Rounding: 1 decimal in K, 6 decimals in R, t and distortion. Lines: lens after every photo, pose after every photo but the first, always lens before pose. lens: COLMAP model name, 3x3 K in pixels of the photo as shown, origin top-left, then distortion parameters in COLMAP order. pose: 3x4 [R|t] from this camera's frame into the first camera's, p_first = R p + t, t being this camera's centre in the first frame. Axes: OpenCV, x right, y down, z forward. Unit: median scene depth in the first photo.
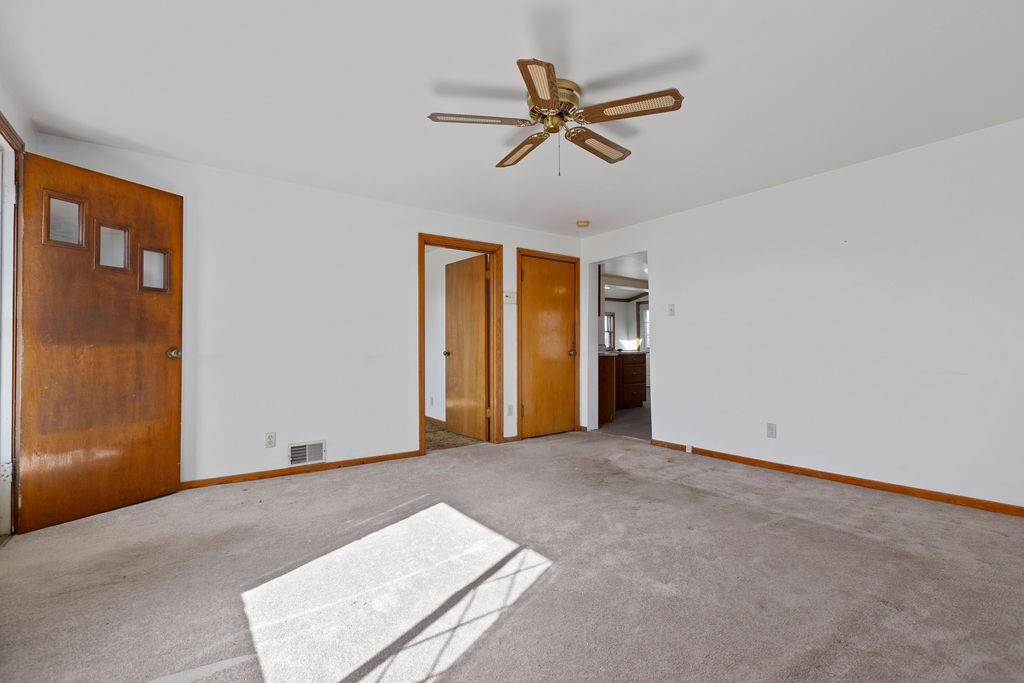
lens RADIAL K [[467.4, 0, 512.6], [0, 467.4, 339.7], [0, 0, 1]] dist [-0.002205, -0.003386]
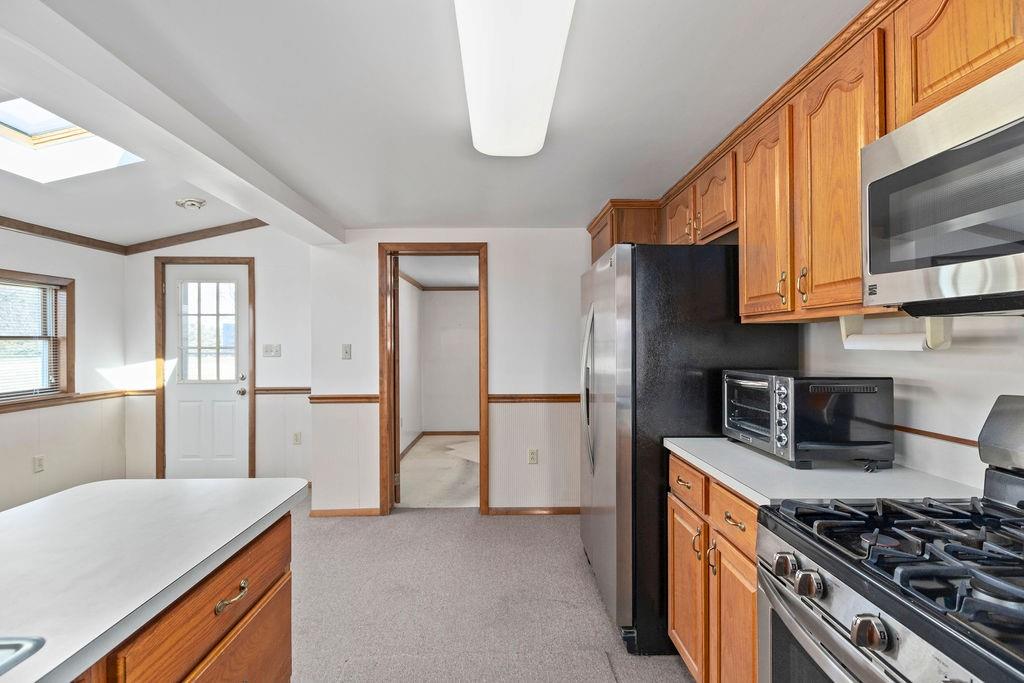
lens RADIAL K [[467.4, 0, 525.4], [0, 467.4, 343.5], [0, 0, 1]] dist [-0.002205, -0.003386]
pose [[0.576642, -0.002269, 0.816994, 0.137166], [0.003430, 0.999994, 0.000356, -0.013110], [-0.816990, 0.002597, 0.576647, 0.564998]]
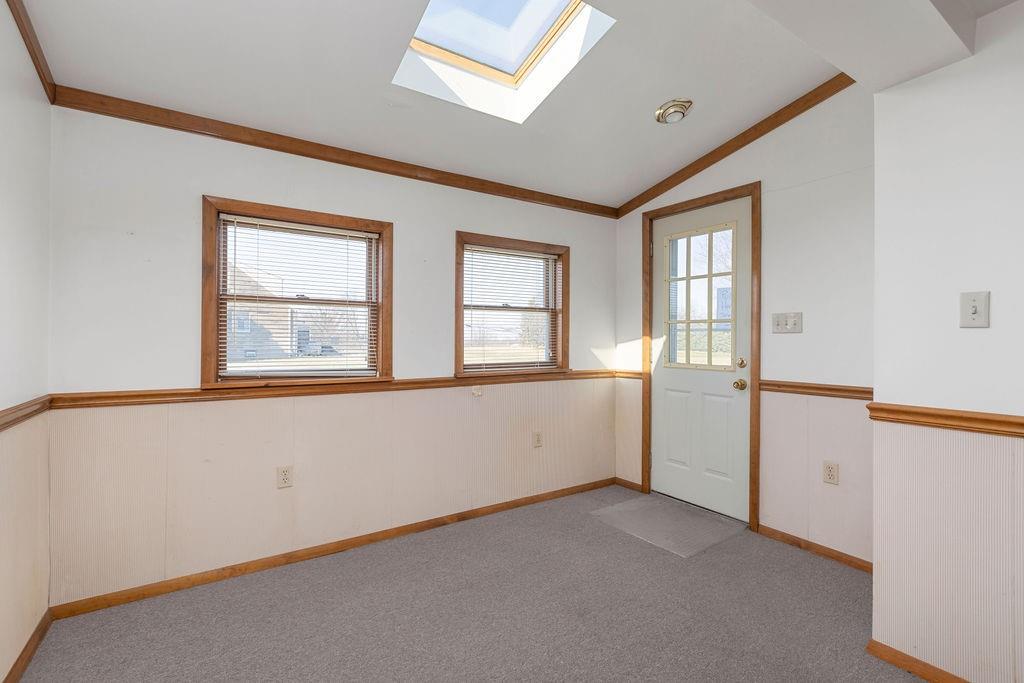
lens RADIAL K [[467.4, 0, 505.7], [0, 467.4, 338.2], [0, 0, 1]] dist [-0.002205, -0.003386]
pose [[0.997984, 0.009971, -0.062680, 0.197488], [-0.010145, 0.999946, -0.002460, 0.001211], [0.062653, 0.003091, 0.998031, 0.699150]]
